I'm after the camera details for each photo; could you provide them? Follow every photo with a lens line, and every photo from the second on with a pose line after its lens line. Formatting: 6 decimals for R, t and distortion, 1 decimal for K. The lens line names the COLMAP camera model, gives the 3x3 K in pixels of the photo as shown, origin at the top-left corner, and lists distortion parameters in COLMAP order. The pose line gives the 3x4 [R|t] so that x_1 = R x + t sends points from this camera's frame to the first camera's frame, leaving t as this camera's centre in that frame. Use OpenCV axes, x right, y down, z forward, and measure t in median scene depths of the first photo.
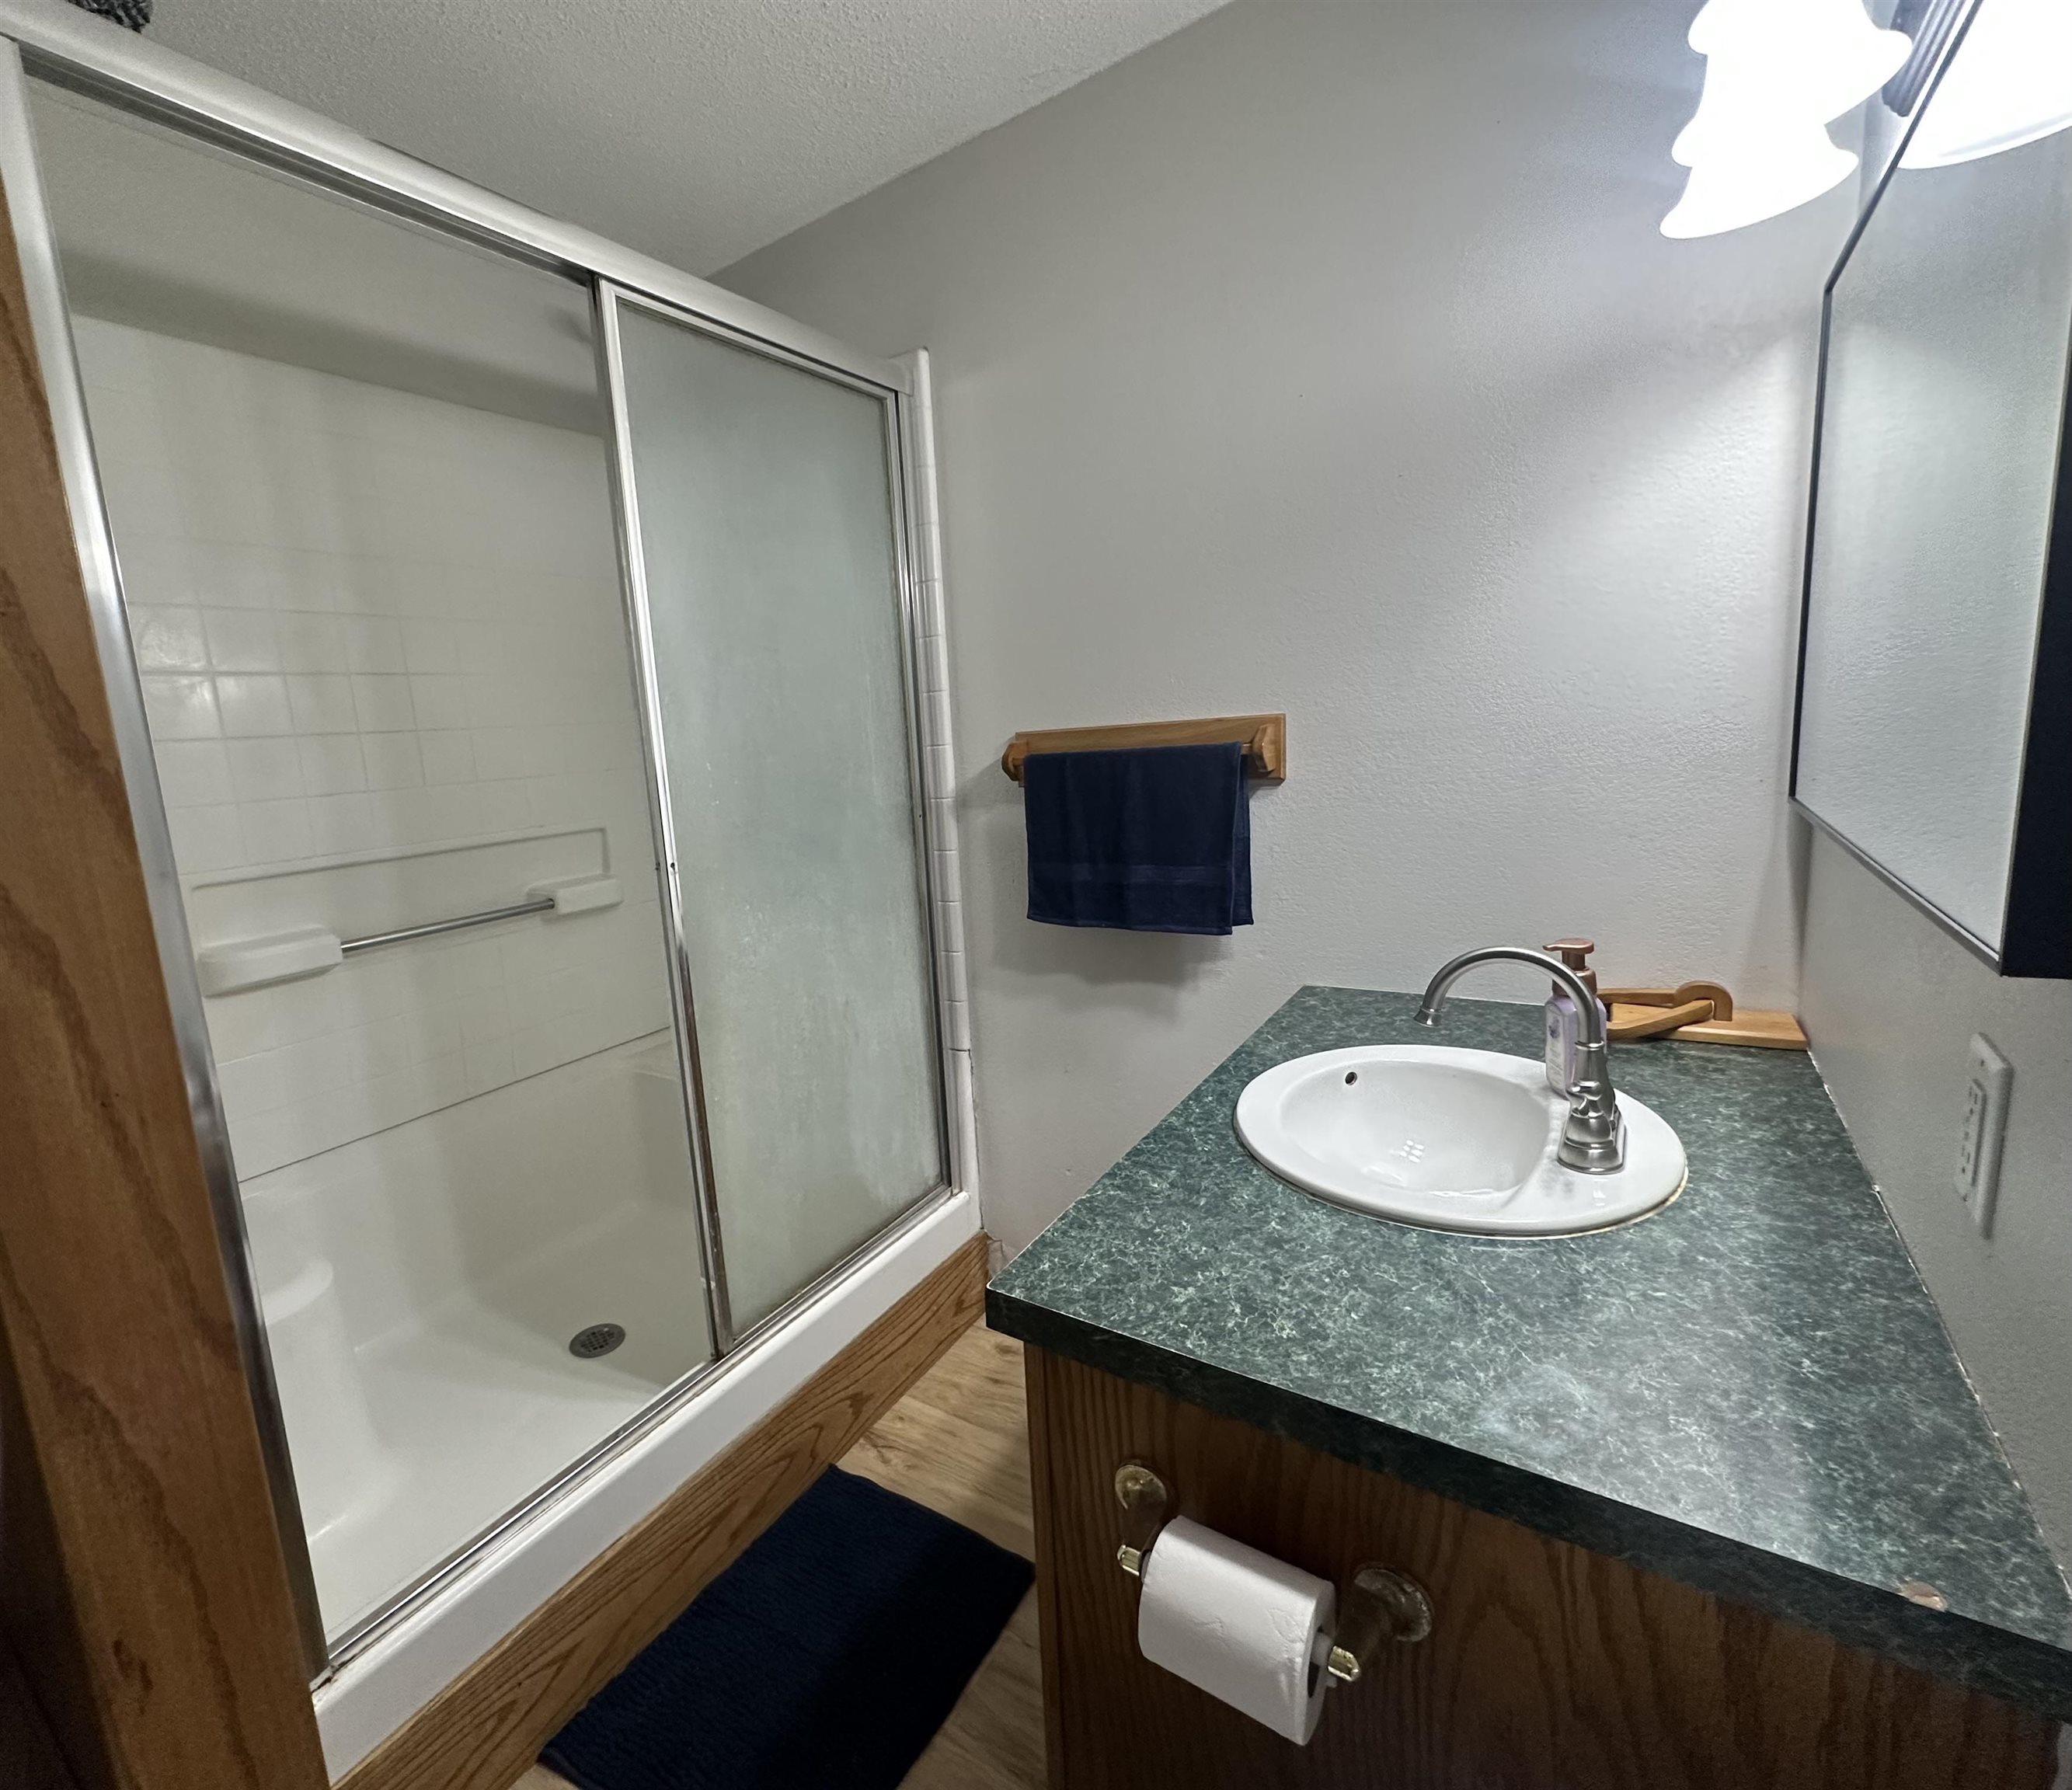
lens RADIAL K [[990.2, 0, 1031.7], [0, 990.2, 897.8], [0, 0, 1]] dist [-0.003518, -0.000318]
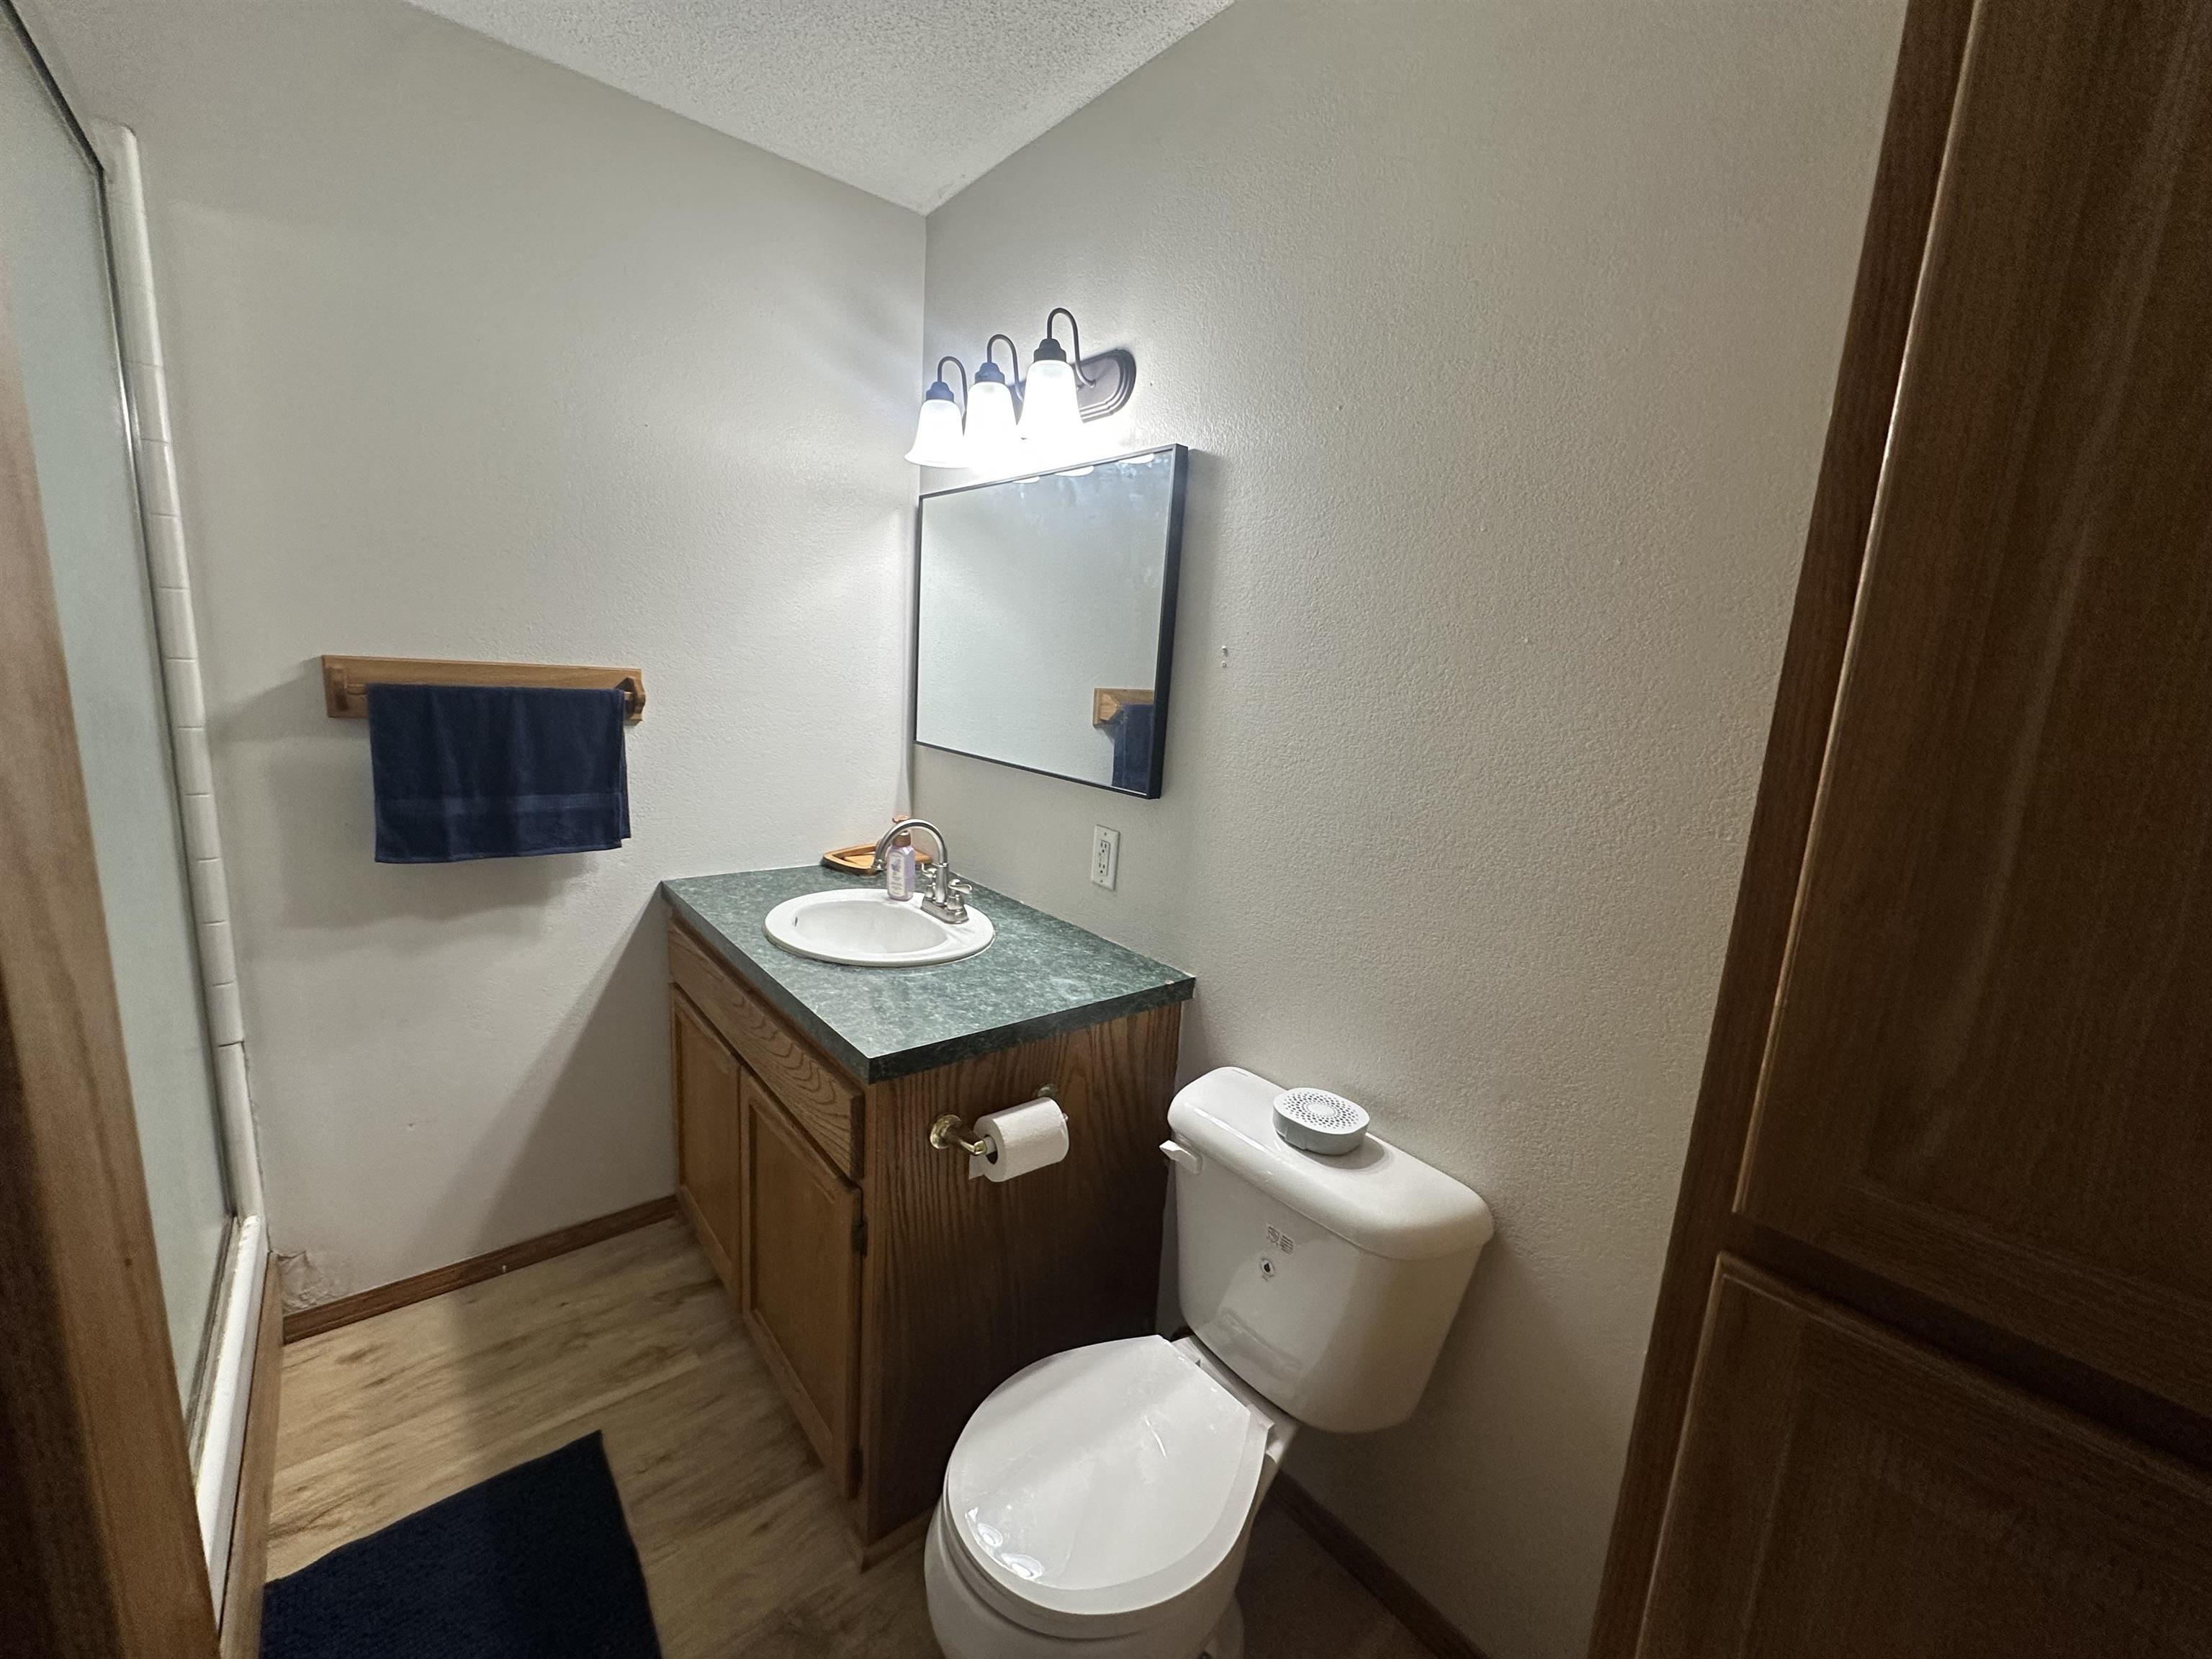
lens RADIAL K [[885.0, 0, 1104.0], [0, 885.0, 837.0], [0, 0, 1]] dist [-0.003788, 0.000851]
pose [[0.213281, -0.097188, 0.972145, -0.696658], [0.077373, 0.993595, 0.082358, -0.018648], [-0.973922, 0.057653, 0.219435, 0.175905]]
